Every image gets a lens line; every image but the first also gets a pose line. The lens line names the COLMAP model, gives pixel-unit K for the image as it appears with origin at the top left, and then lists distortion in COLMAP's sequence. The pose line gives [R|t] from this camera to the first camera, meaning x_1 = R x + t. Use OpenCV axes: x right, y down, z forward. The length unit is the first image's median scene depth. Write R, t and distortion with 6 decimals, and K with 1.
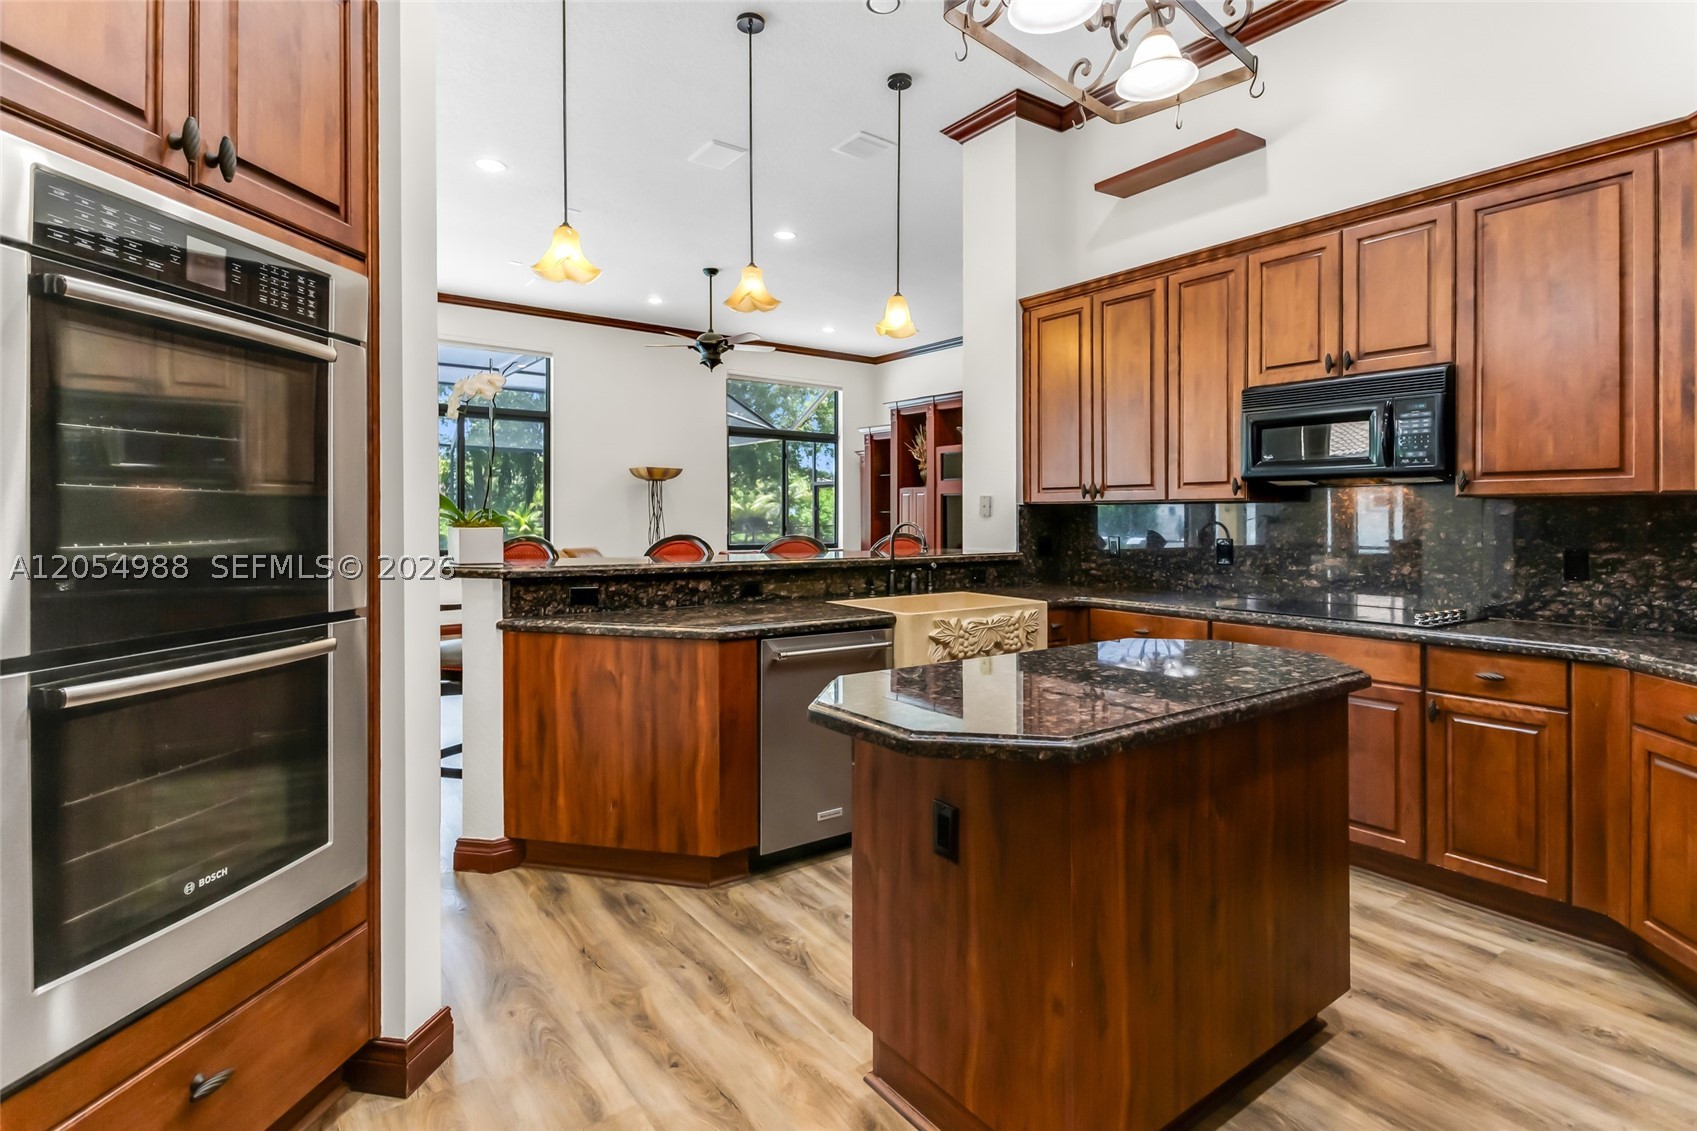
lens RADIAL K [[829.9, 0, 846.9], [0, 829.9, 518.2], [0, 0, 1]] dist [0.001246, -0.000525]
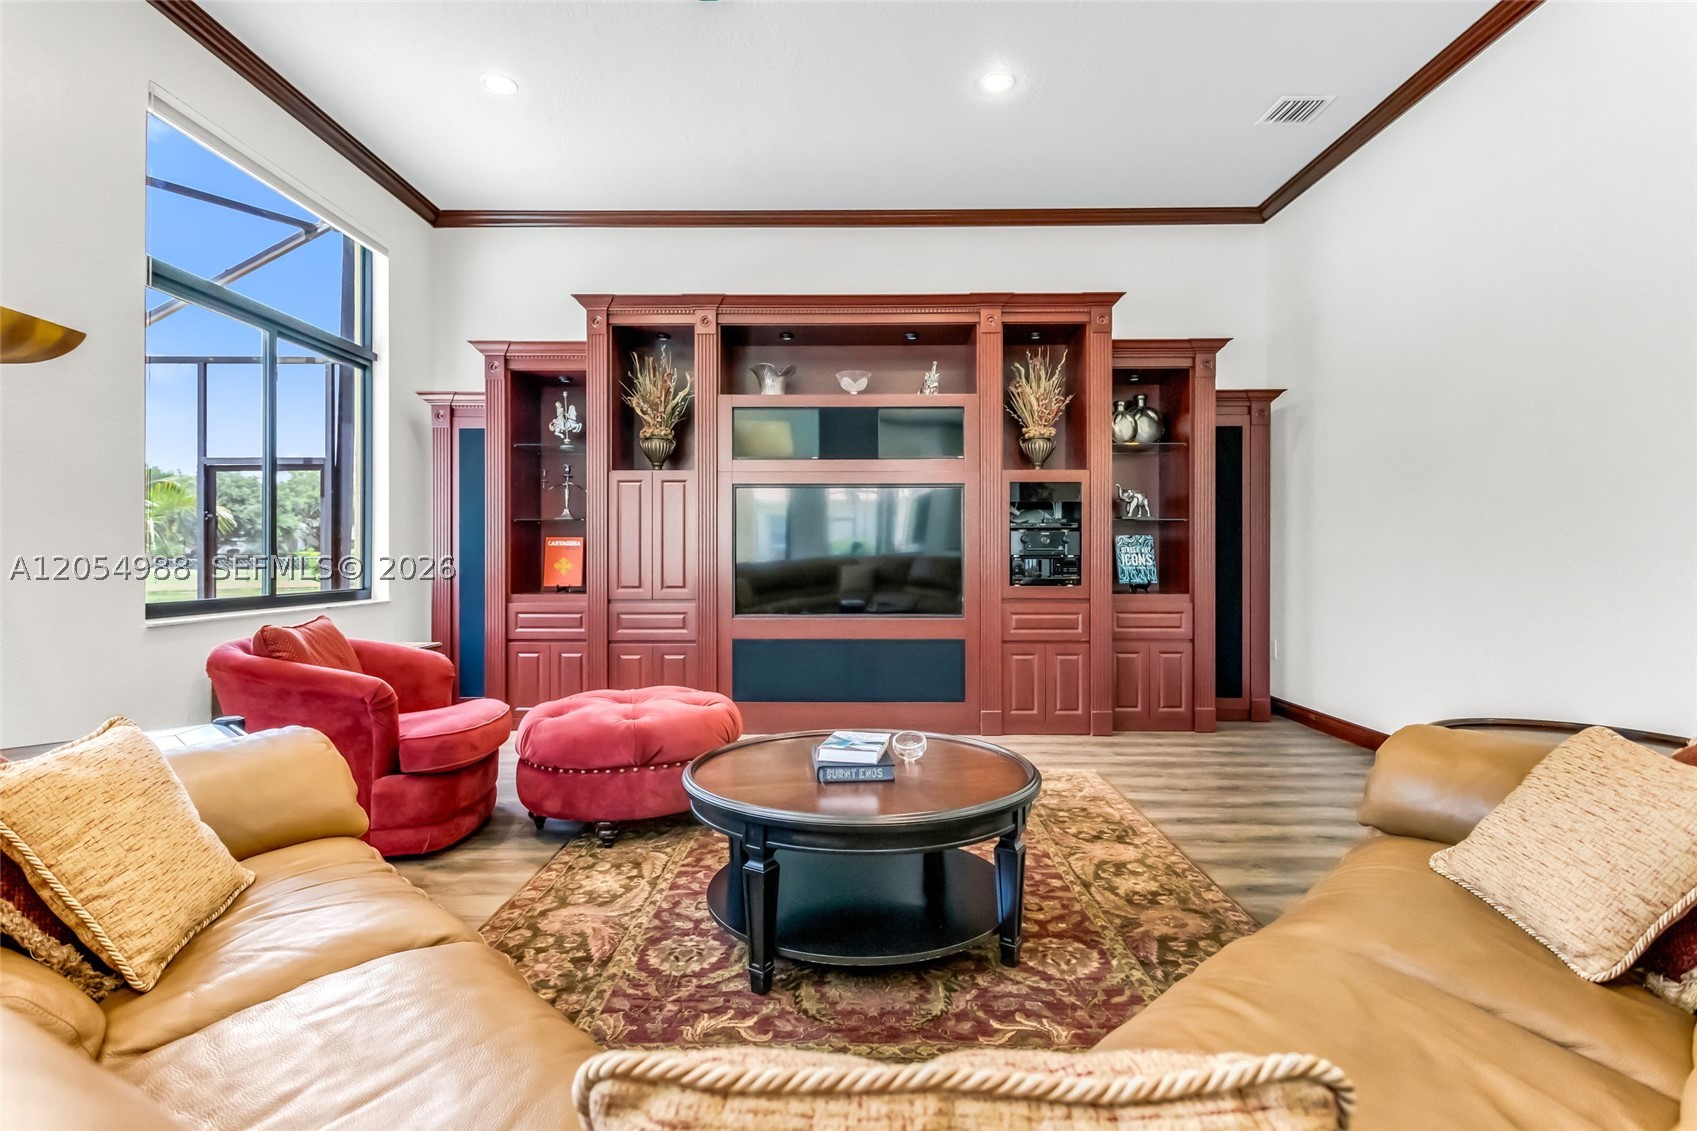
lens RADIAL K [[808.2, 0, 848.5], [0, 808.2, 565.5], [0, 0, 1]] dist [0.000345, -0.000099]
pose [[0.600348, -0.015961, 0.799579, -0.684844], [0.004646, 0.999854, 0.016470, 0.039875], [-0.799725, -0.006172, 0.600335, 1.694038]]
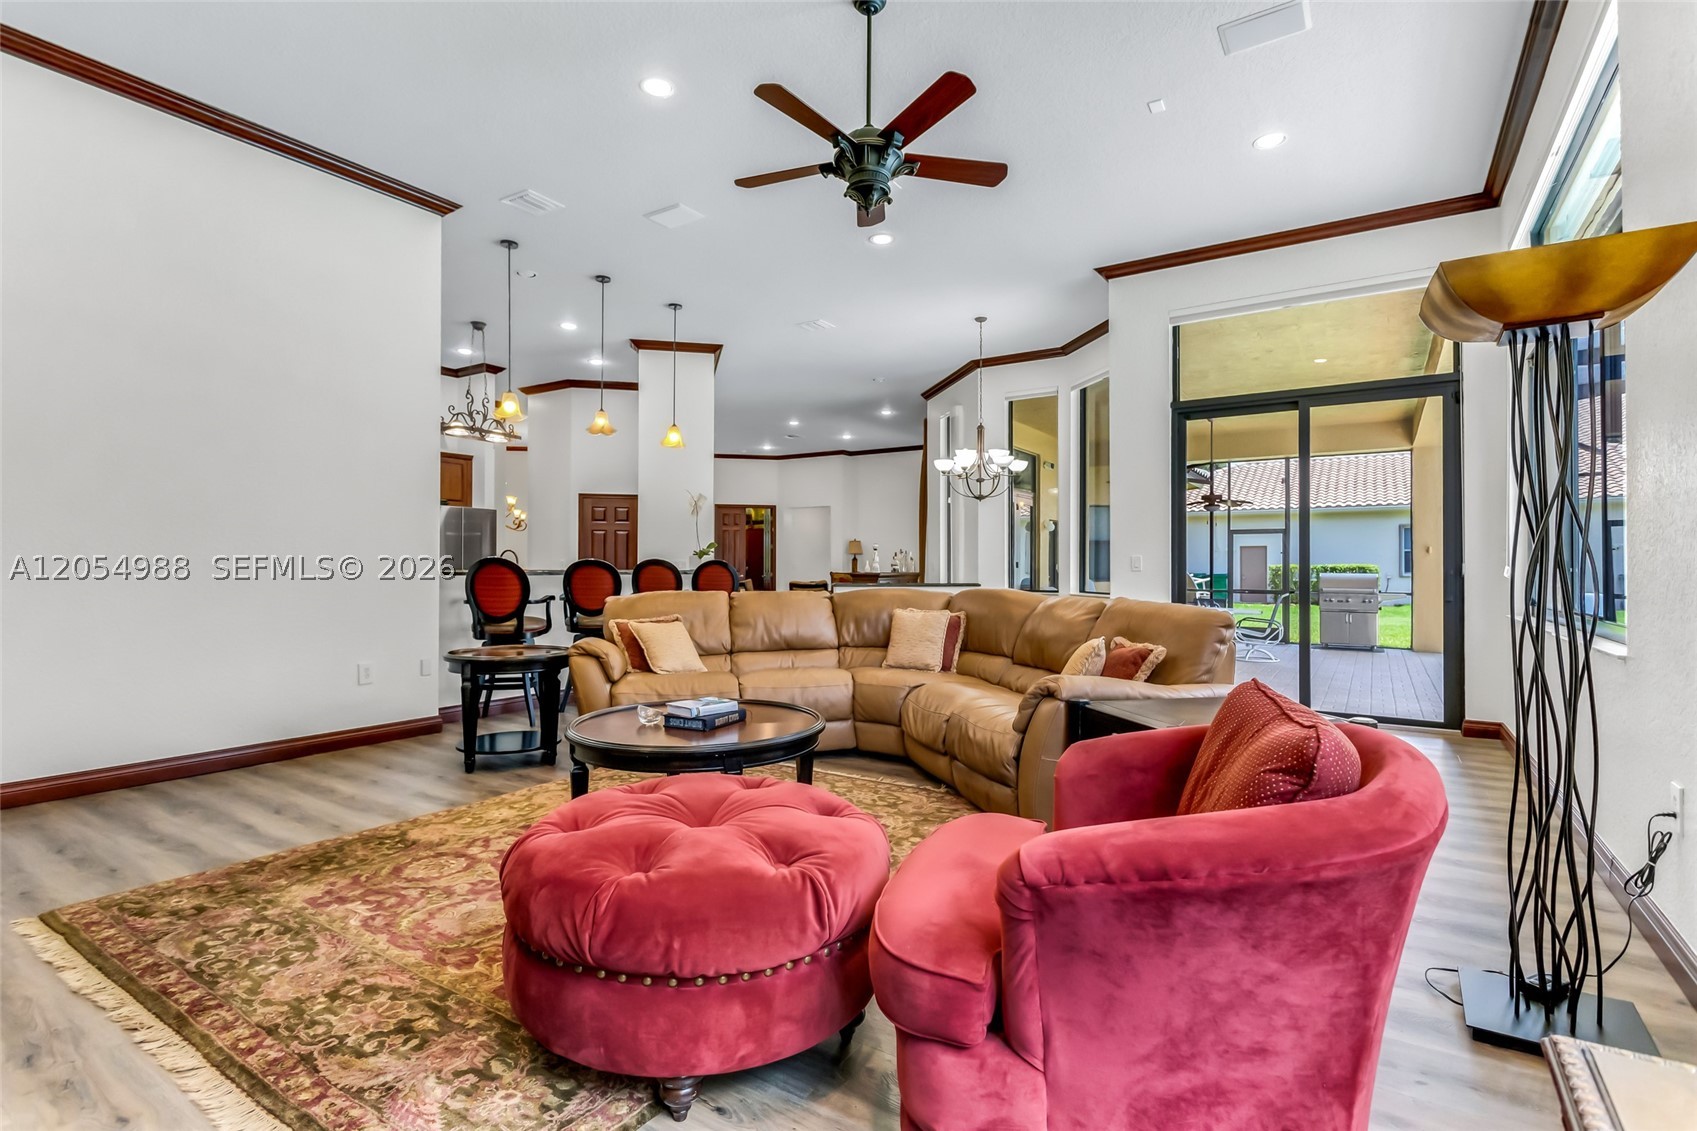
lens RADIAL K [[823.5, 0, 845.0], [0, 823.5, 563.8], [0, 0, 1]] dist [0.003306, -0.002012]
pose [[-0.935358, -0.012111, -0.353495, 0.028389], [-0.009644, 0.999915, -0.008739, 0.045301], [0.353571, -0.004765, -0.935396, 3.015495]]
